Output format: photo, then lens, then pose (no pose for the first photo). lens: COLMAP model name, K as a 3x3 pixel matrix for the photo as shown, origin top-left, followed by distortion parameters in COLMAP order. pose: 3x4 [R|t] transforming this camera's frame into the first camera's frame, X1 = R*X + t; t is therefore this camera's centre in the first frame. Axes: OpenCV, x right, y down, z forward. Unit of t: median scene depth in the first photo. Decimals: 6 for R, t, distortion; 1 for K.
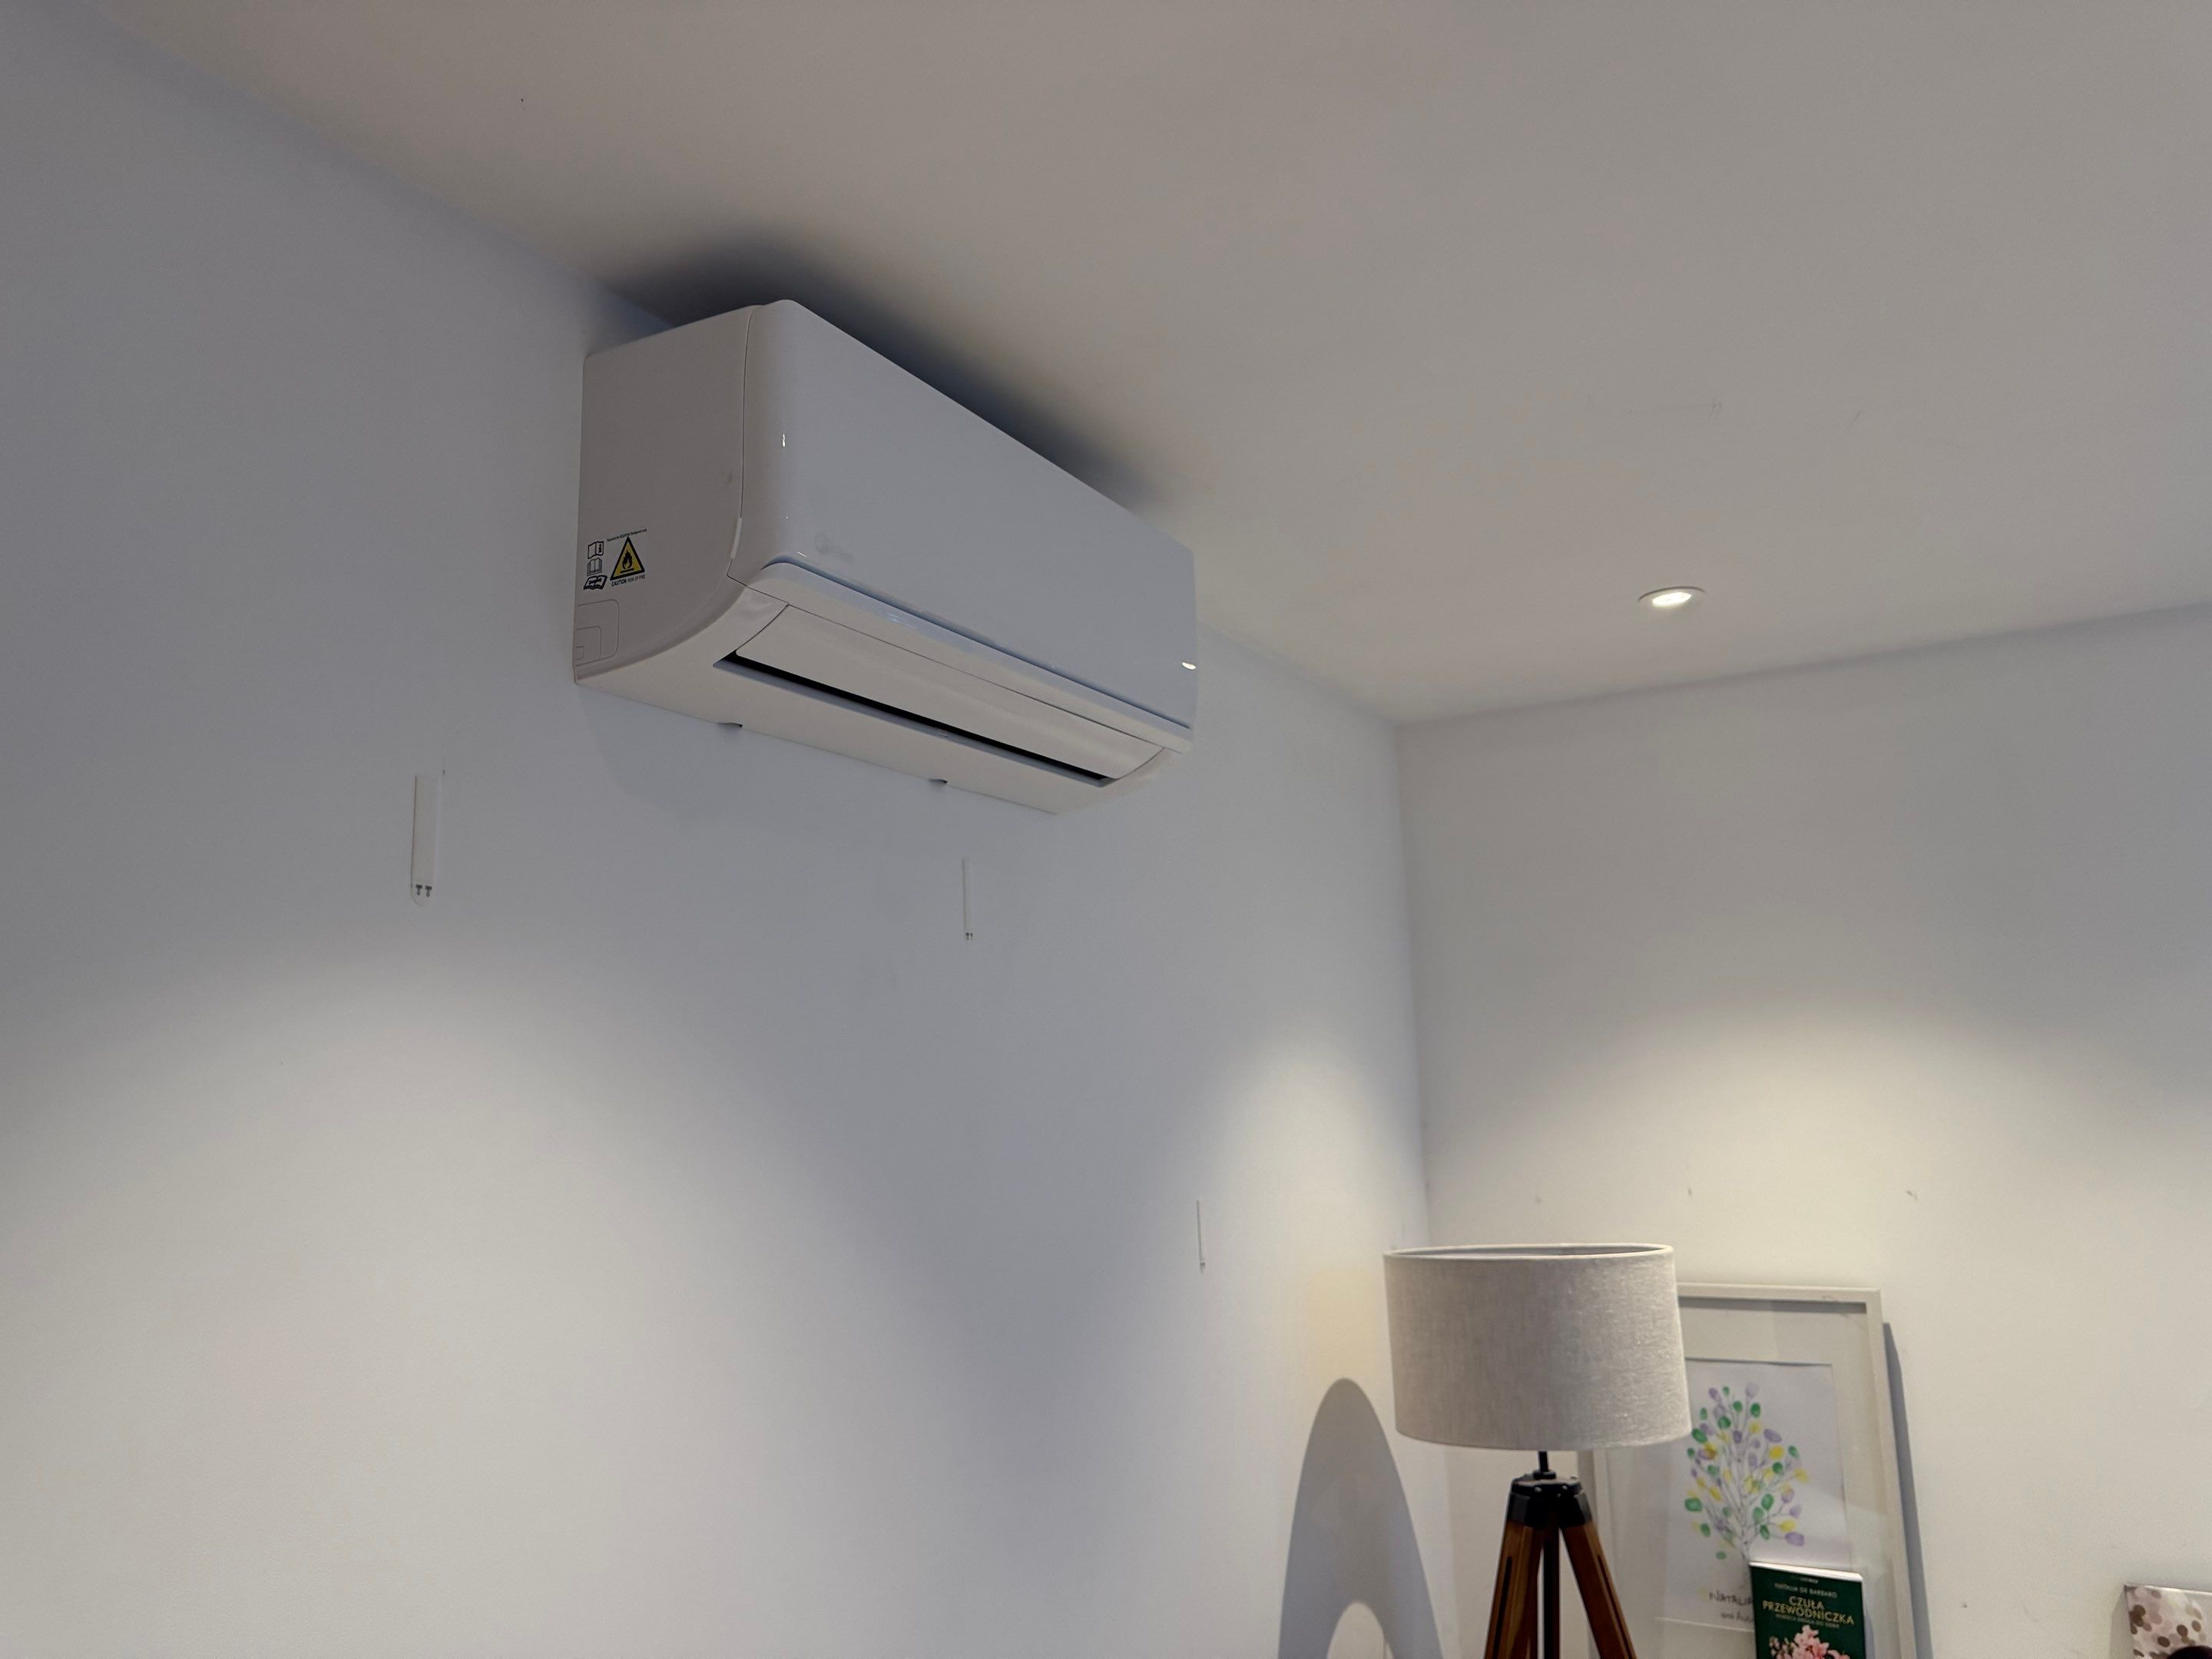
lens RADIAL K [[1442.0, 0, 1106.0], [0, 1442.0, 829.5], [0, 0, 1]] dist [-0.001599, 0.000661]
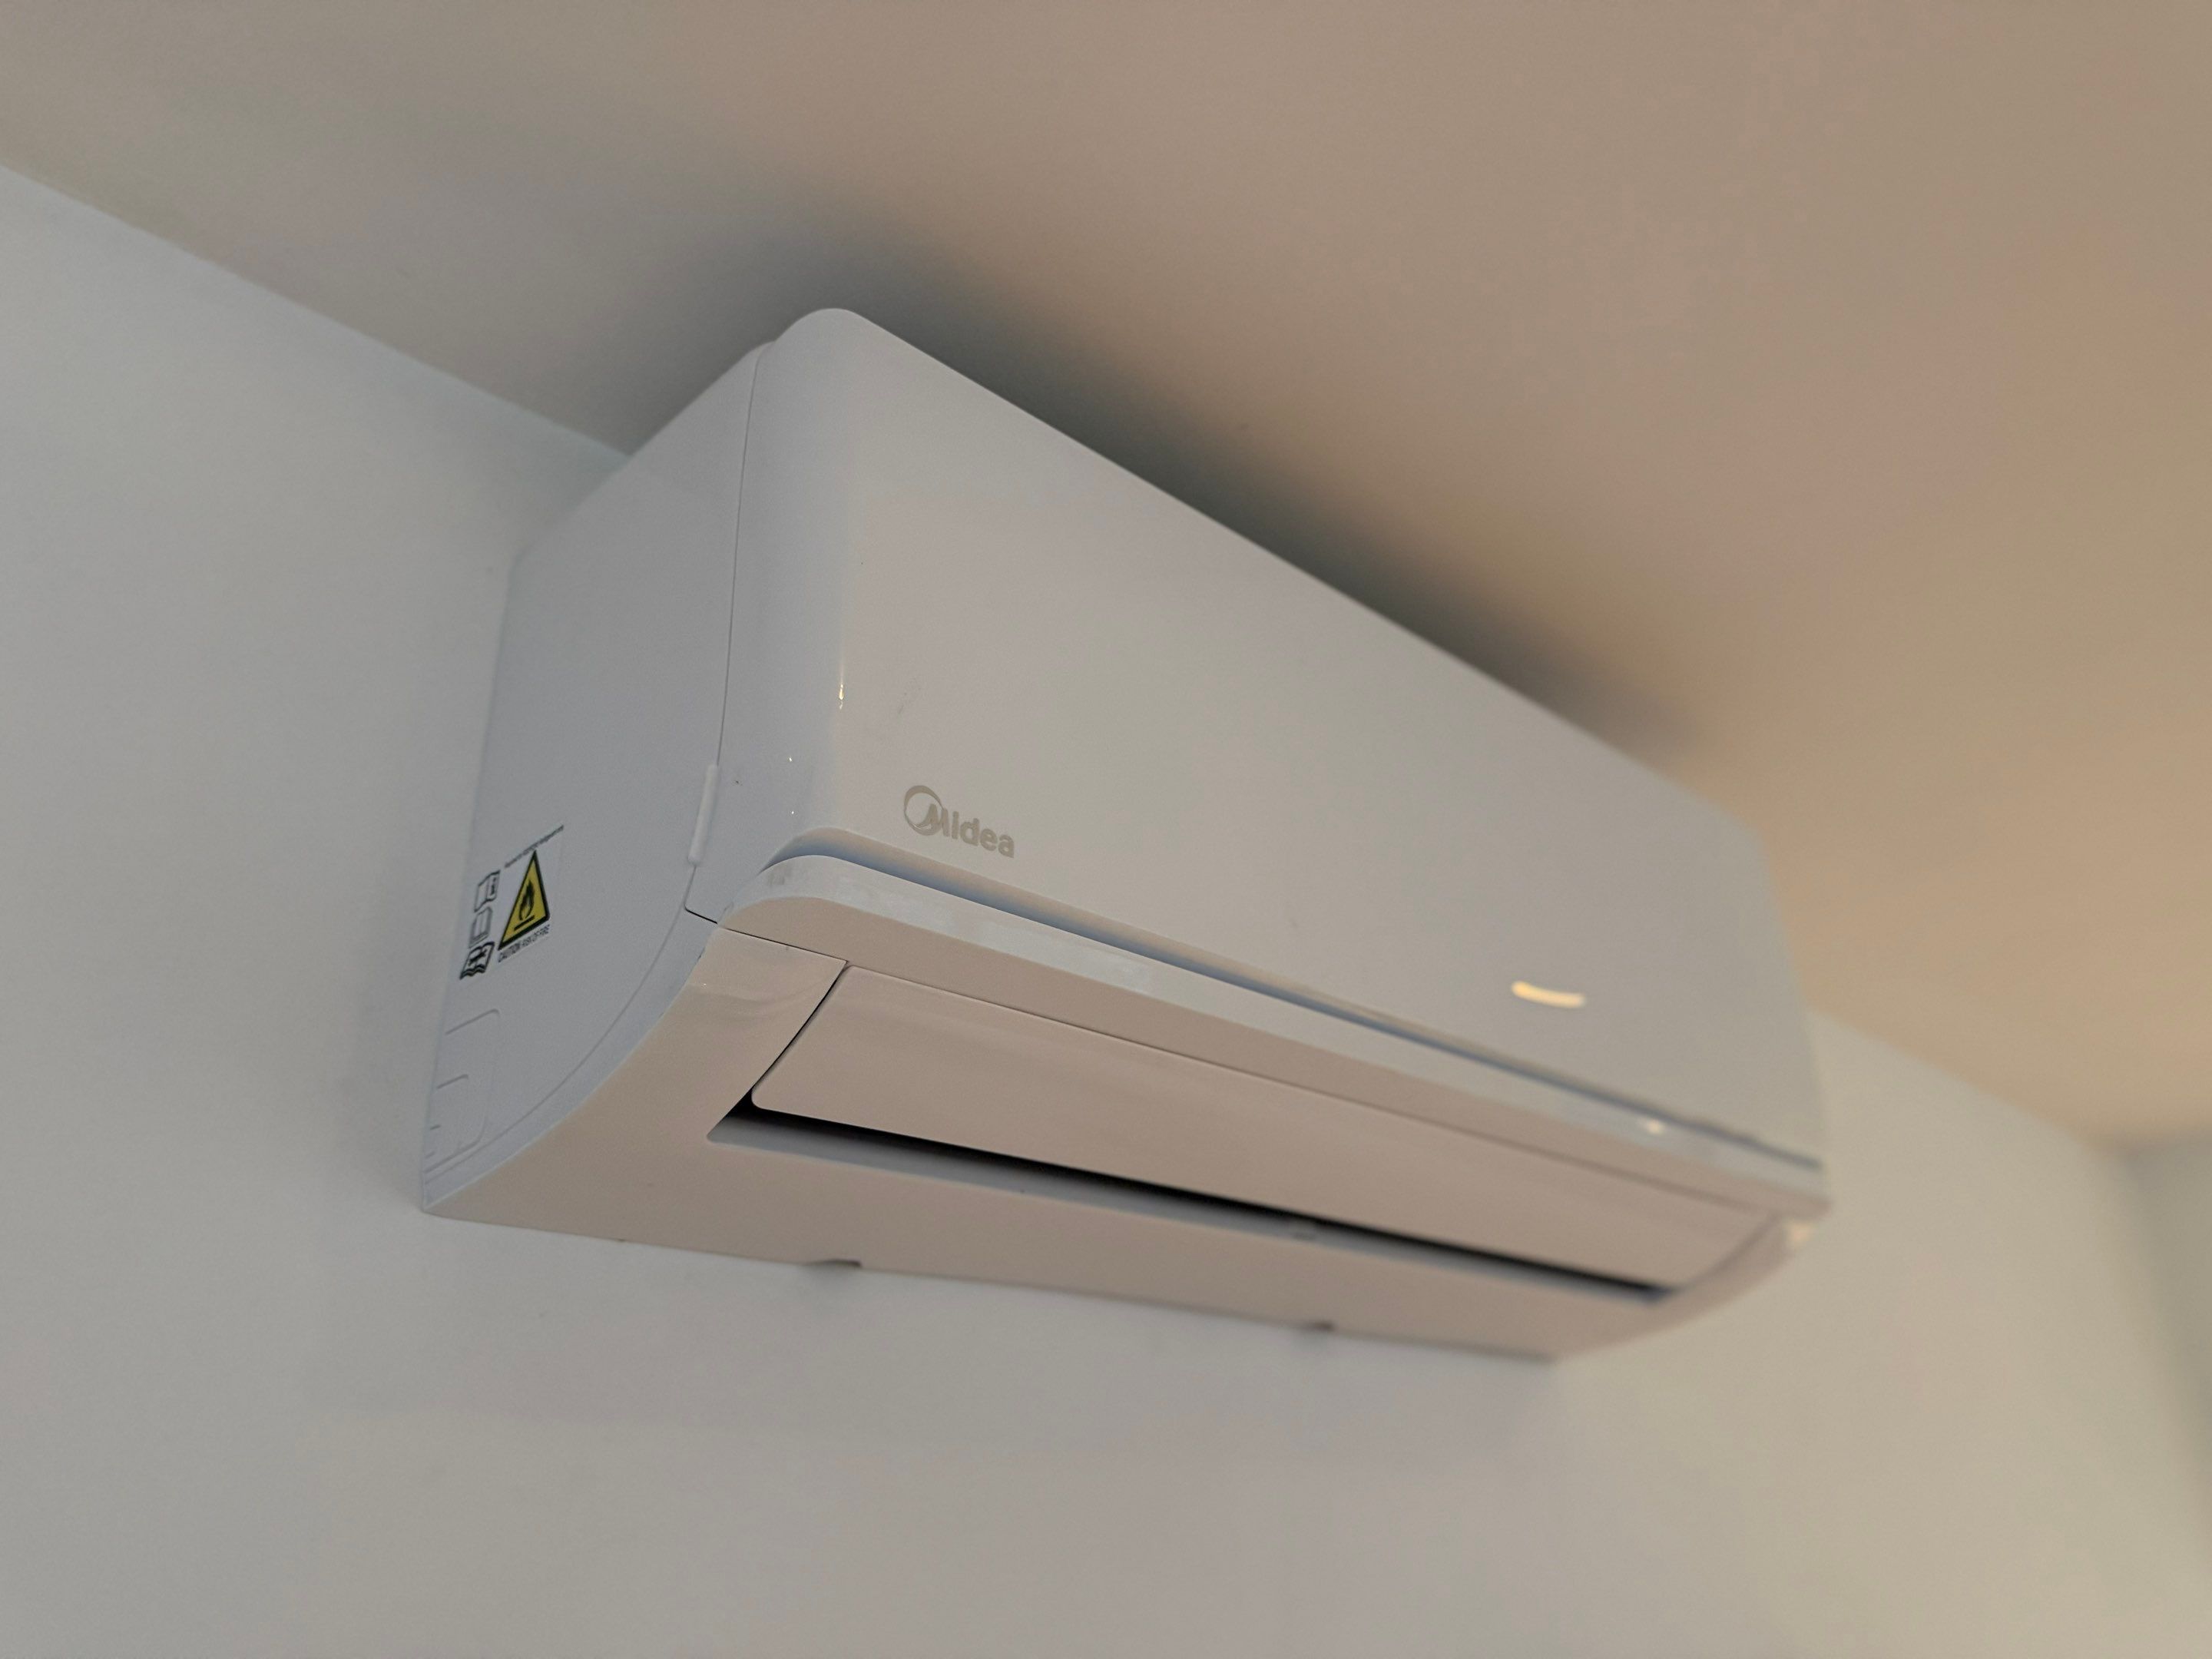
lens RADIAL K [[1564.2, 0, 1106.0], [0, 1564.2, 829.5], [0, 0, 1]] dist [0.004430, -0.017708]
pose [[0.957981, -0.116139, -0.262266, -0.035700], [0.040225, 0.959720, -0.278062, -0.067769], [0.283996, 0.255829, 0.924066, 0.600036]]
